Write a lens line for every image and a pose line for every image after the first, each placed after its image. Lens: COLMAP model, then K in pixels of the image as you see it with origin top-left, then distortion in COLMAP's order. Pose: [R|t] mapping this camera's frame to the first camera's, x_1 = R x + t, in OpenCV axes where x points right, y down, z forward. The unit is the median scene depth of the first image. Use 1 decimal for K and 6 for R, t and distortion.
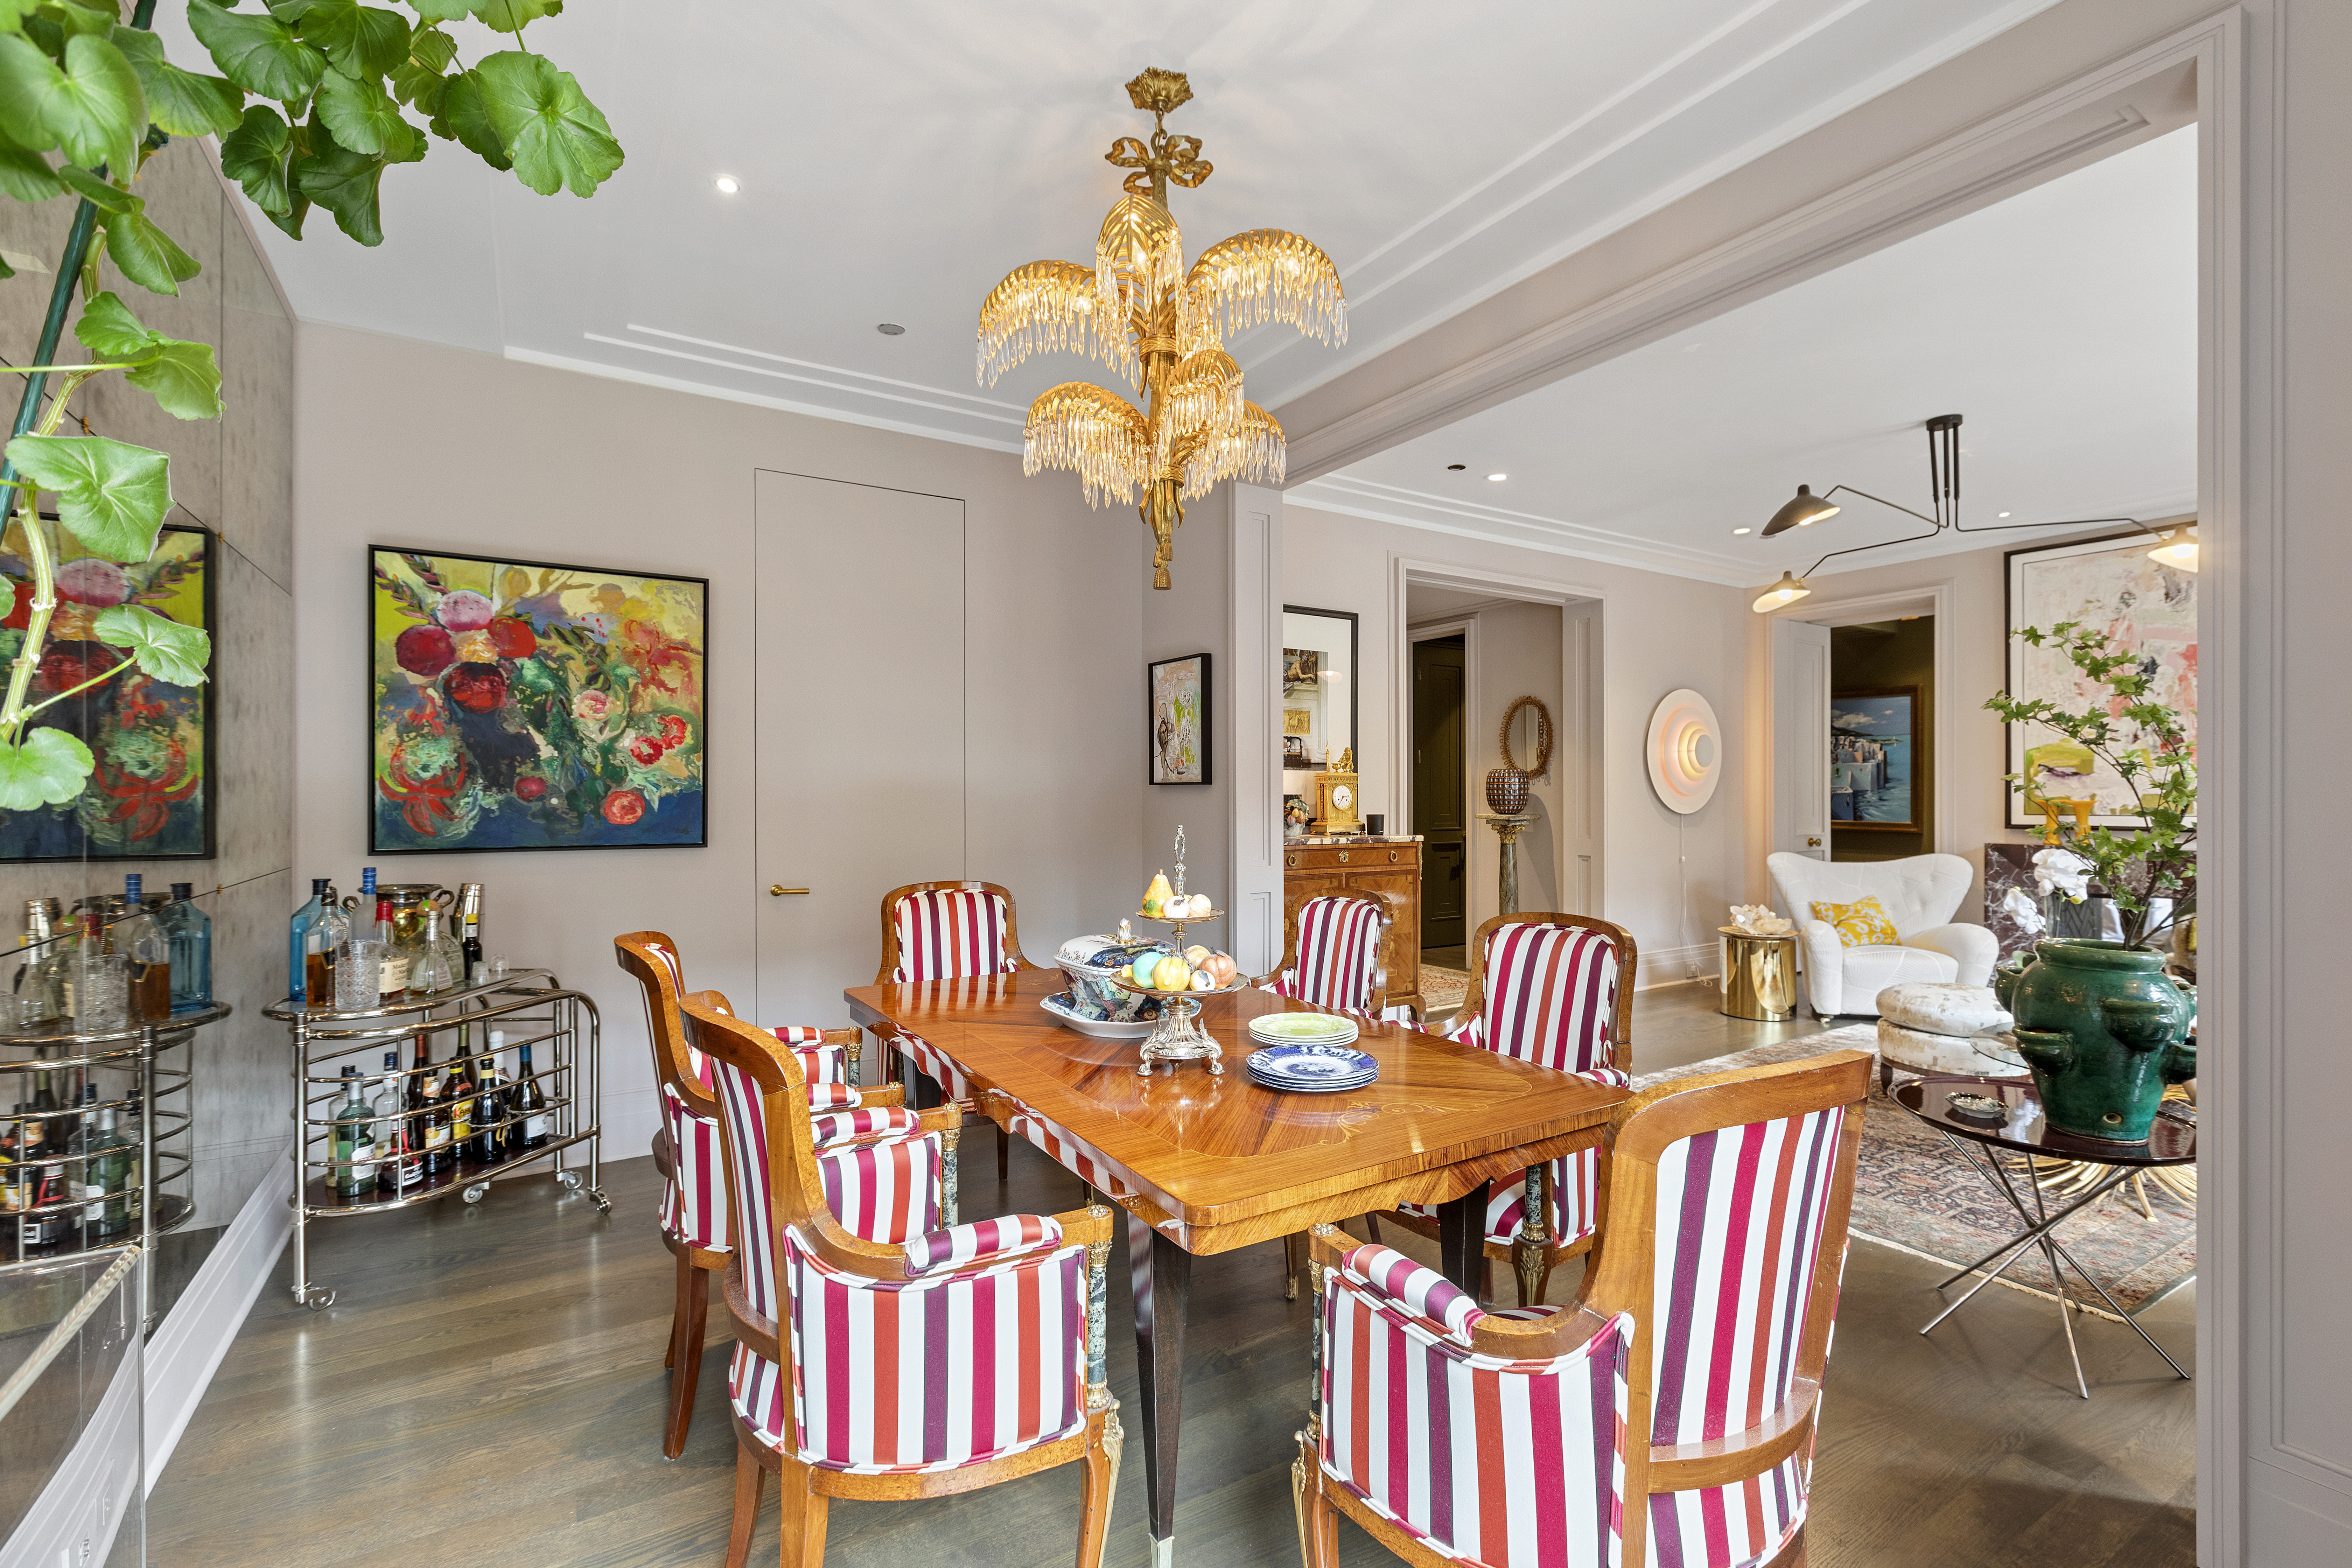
lens RADIAL K [[1041.7, 0, 1188.2], [0, 1041.7, 798.9], [0, 0, 1]] dist [-0.000461, -0.001063]
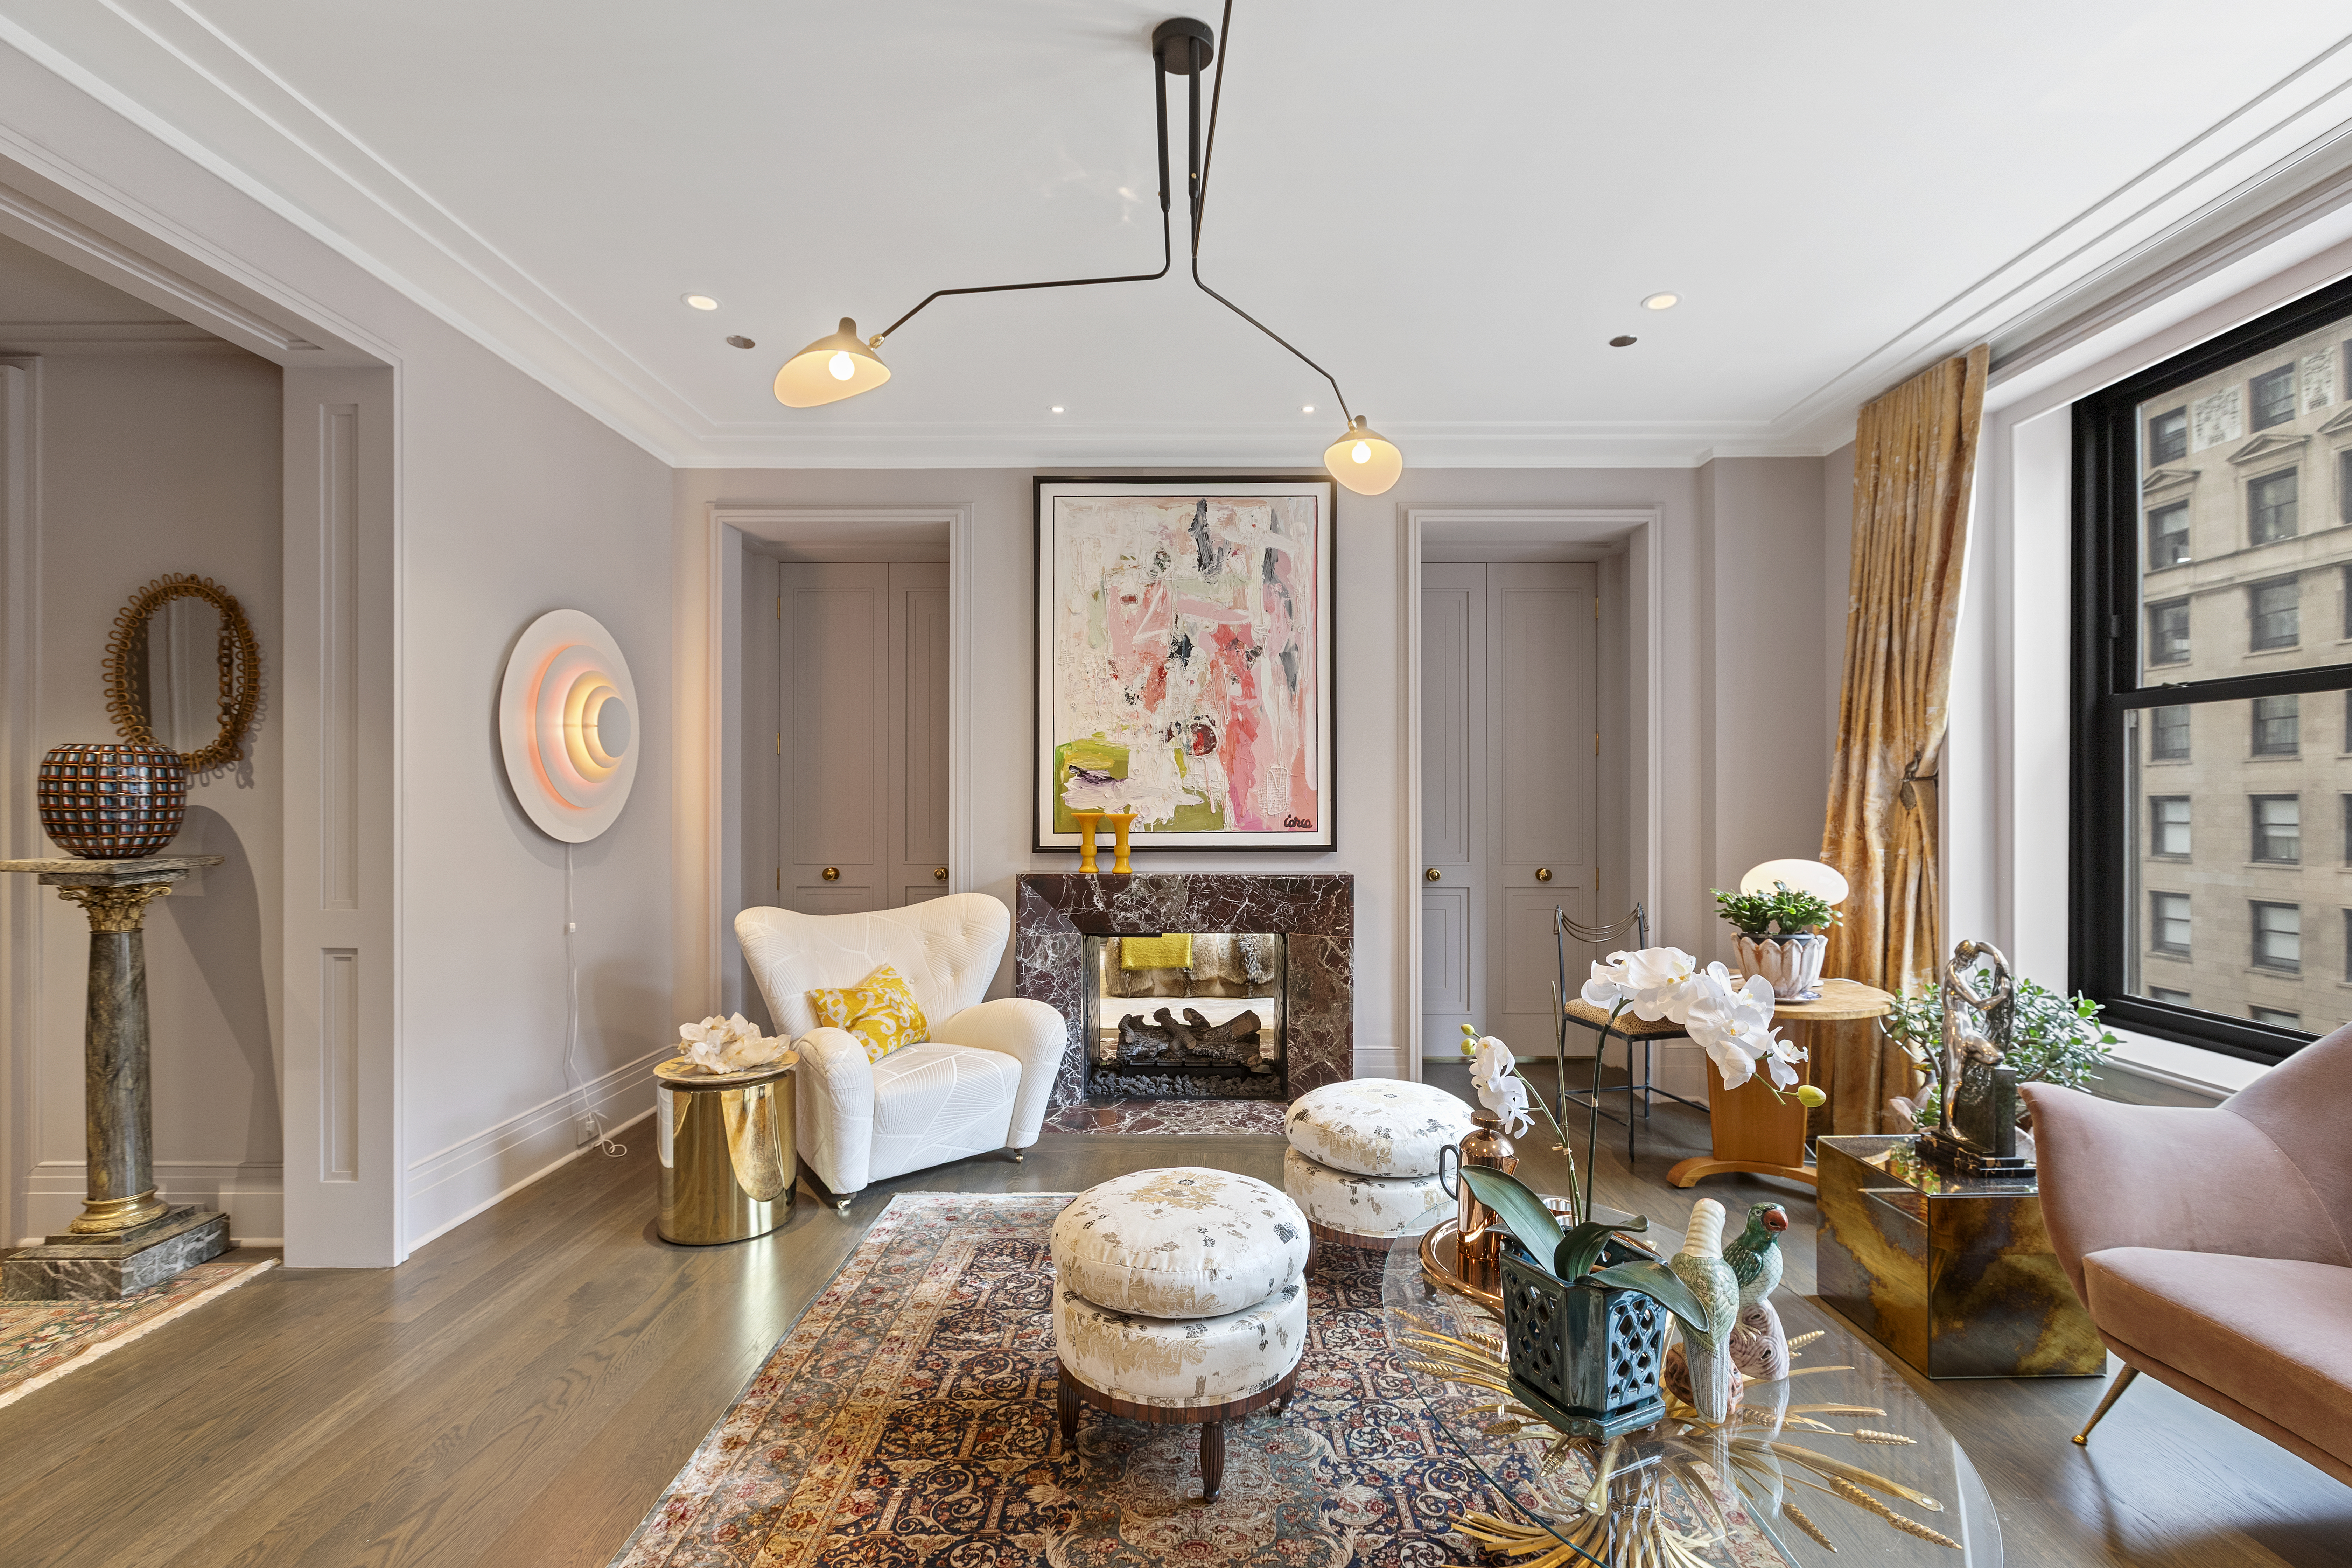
lens RADIAL K [[1041.7, 0, 1188.2], [0, 1041.7, 798.9], [0, 0, 1]] dist [-0.000461, -0.001063]
pose [[0.532594, 0.003008, 0.846366, 0.226201], [0.004709, 0.999968, -0.006517, -0.004106], [-0.846358, 0.007456, 0.532562, 0.529672]]
